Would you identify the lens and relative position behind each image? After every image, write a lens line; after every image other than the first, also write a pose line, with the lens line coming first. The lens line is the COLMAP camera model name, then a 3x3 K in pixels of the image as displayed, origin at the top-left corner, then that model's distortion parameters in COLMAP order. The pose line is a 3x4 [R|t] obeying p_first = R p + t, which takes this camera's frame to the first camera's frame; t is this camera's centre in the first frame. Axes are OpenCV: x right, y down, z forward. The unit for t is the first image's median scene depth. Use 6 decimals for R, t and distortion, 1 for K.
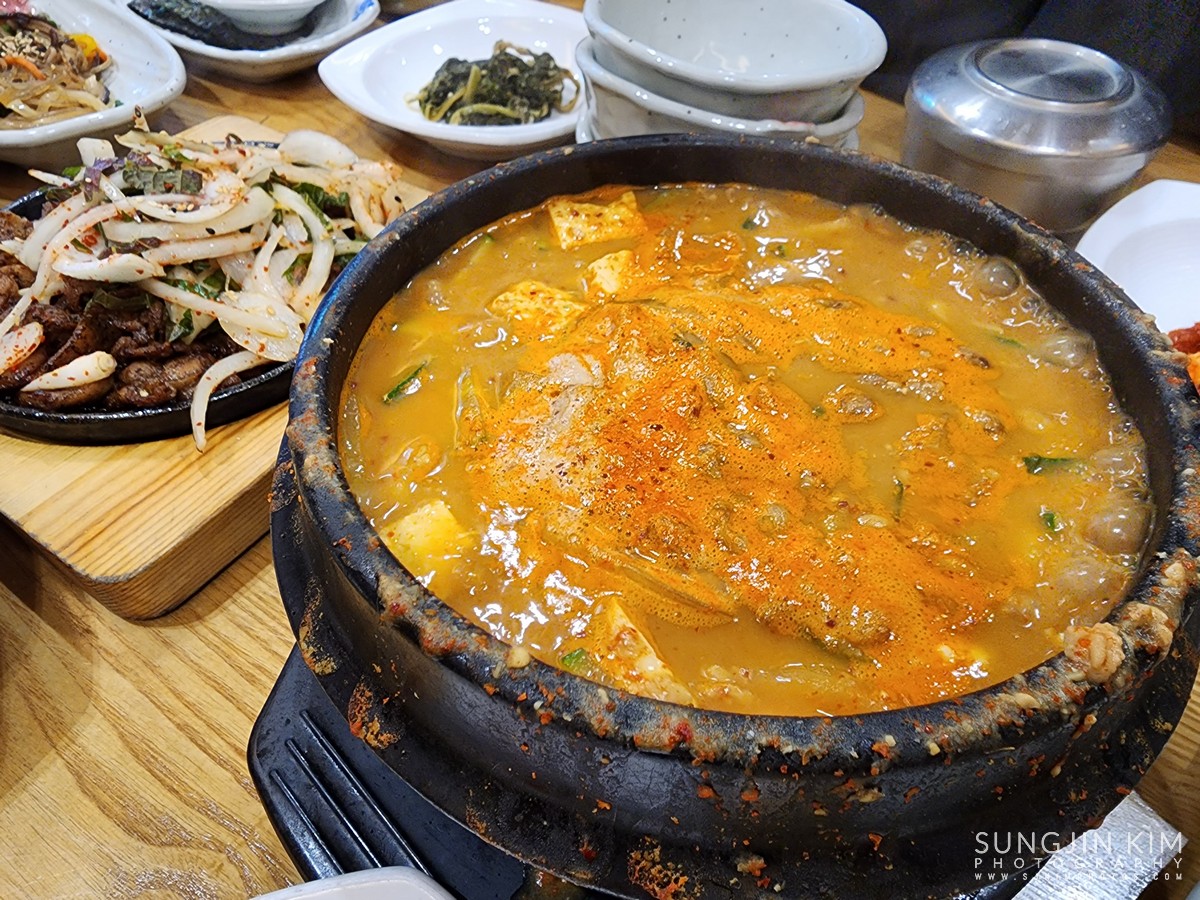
lens RADIAL K [[823.6, 0, 586.5], [0, 823.6, 447.6], [0, 0, 1]] dist [0.000937, -0.003120]
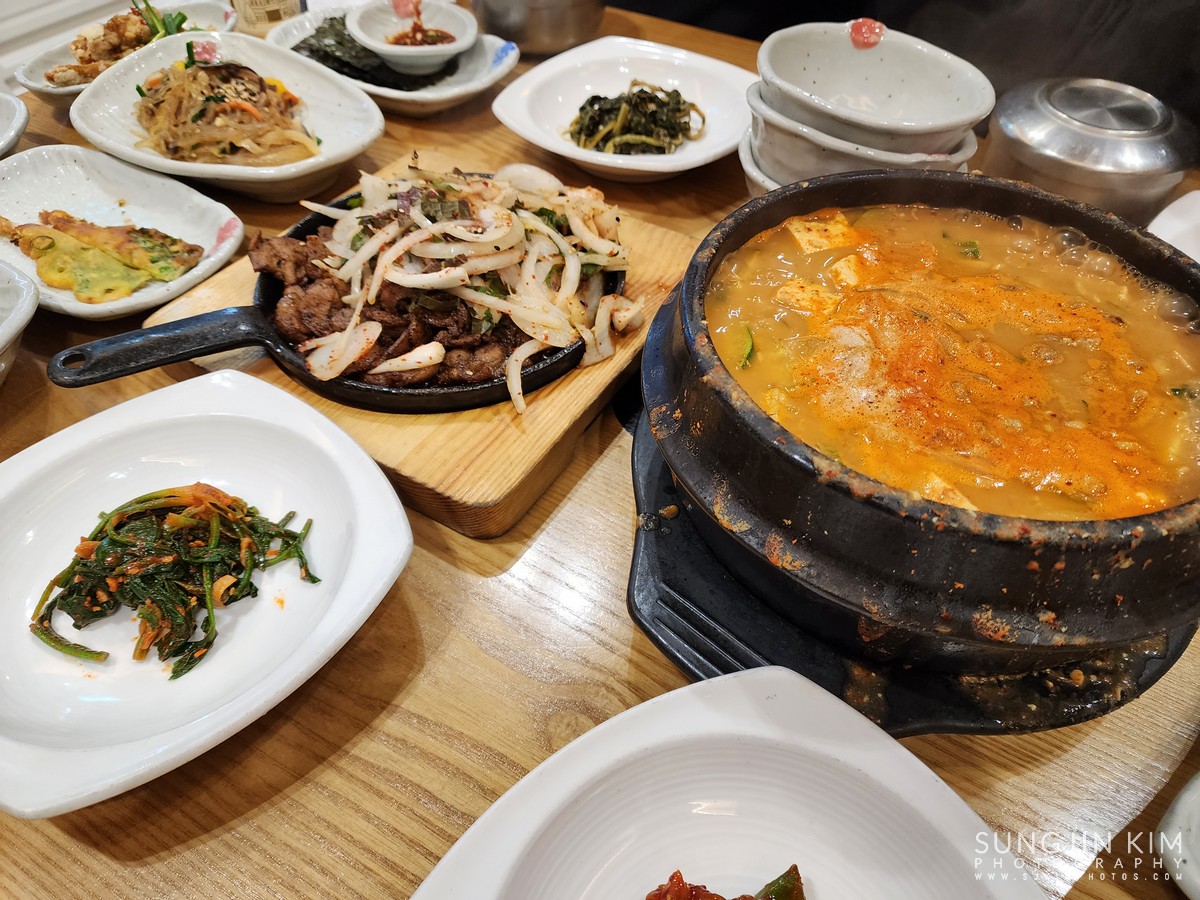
lens RADIAL K [[814.5, 0, 600.0], [0, 814.5, 450.0], [0, 0, 1]] dist [0.043387, -0.061005]
pose [[0.999006, -0.031317, 0.031715, -0.325130], [0.031260, 0.999509, 0.002269, 0.055235], [-0.031771, -0.001275, 0.999494, -0.281809]]
